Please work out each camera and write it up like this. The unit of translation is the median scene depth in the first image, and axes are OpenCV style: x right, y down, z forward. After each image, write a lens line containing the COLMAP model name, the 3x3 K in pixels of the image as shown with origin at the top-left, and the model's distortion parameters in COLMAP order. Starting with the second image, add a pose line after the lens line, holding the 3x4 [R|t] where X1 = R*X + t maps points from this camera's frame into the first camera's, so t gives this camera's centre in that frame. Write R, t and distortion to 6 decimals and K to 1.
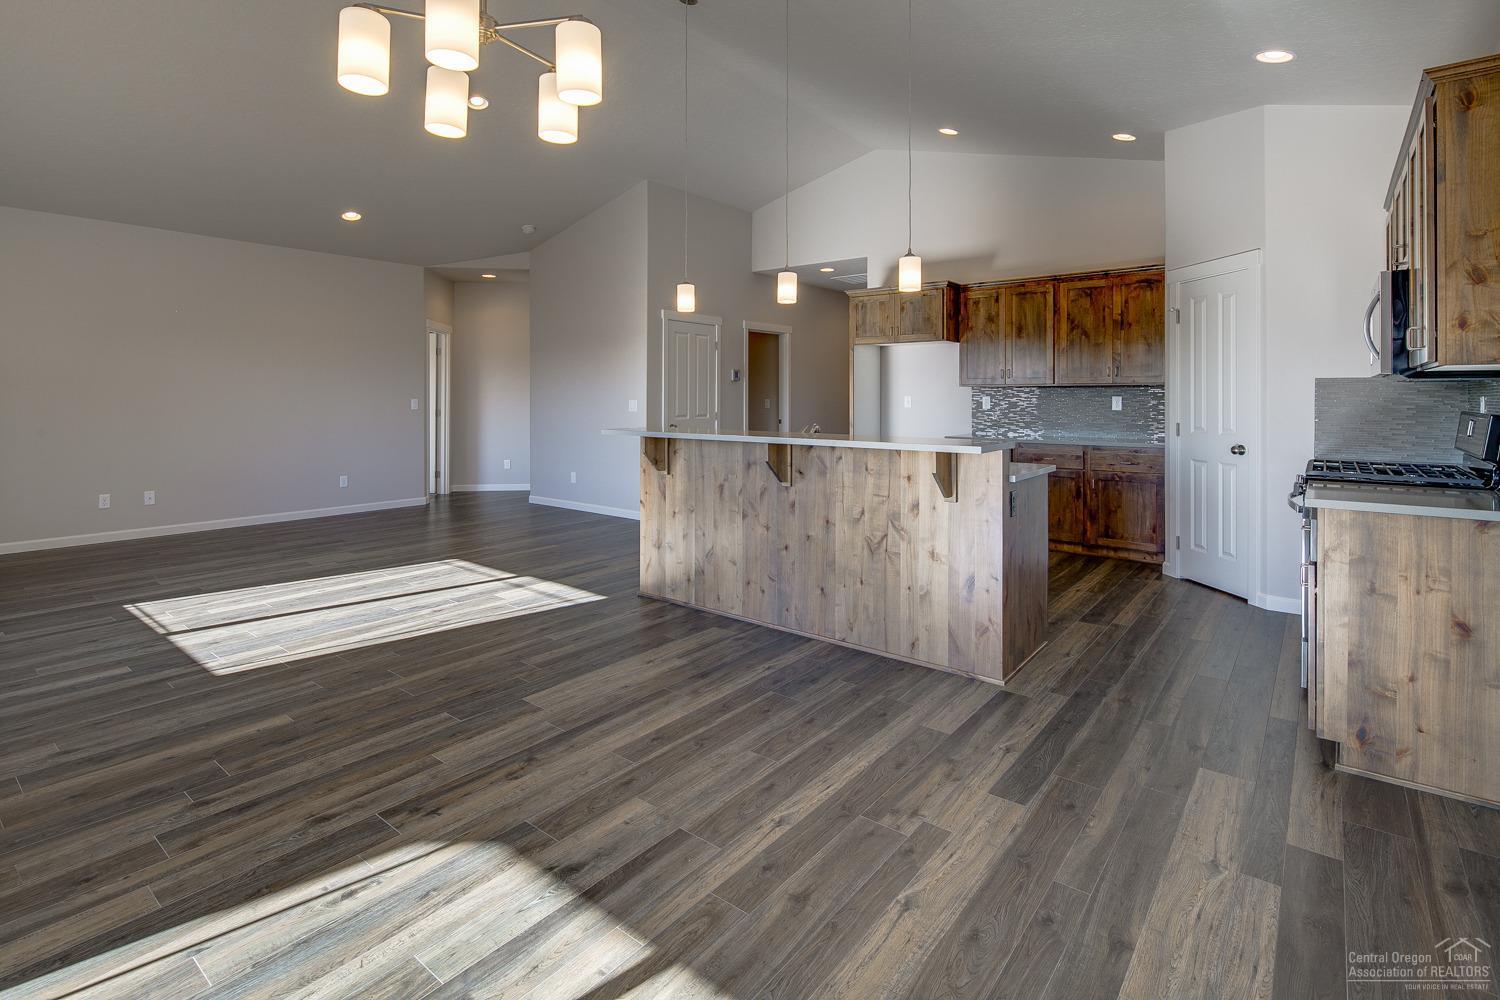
lens RADIAL K [[721.9, 0, 744.6], [0, 721.9, 394.0], [0, 0, 1]] dist [0.003919, -0.005243]
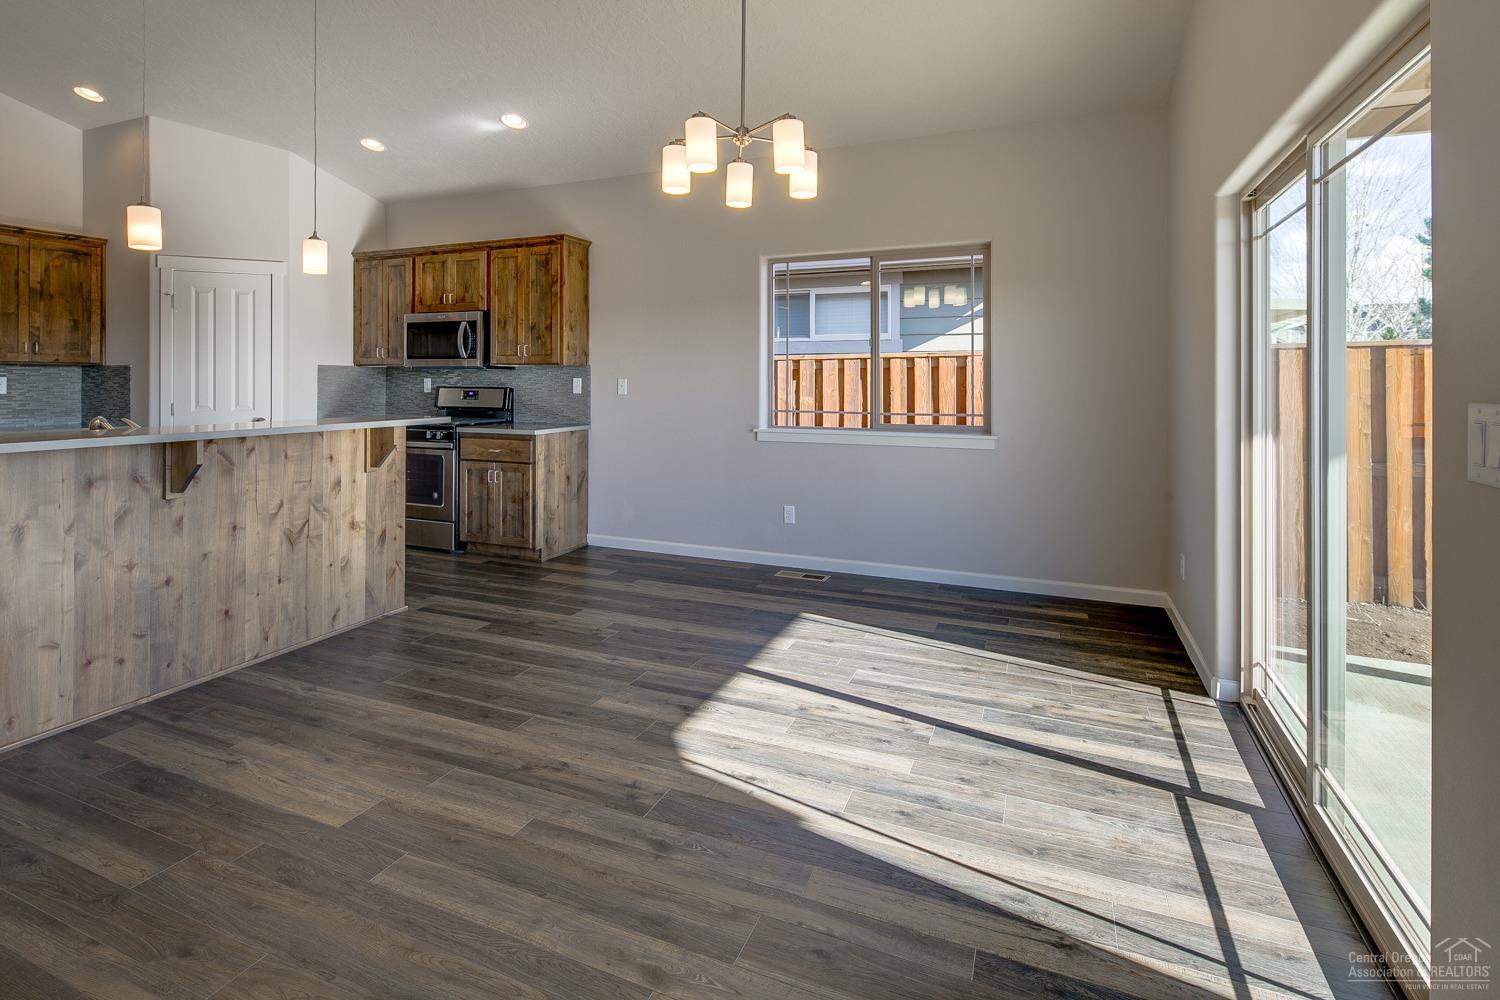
lens RADIAL K [[719.2, 0, 749.3], [0, 719.2, 378.1], [0, 0, 1]] dist [-0.000424, -0.000594]
pose [[-0.277454, 0.000781, 0.960739, -0.928144], [-0.006777, 0.999973, -0.002770, 0.001675], [-0.960715, -0.007280, -0.277441, 0.719155]]
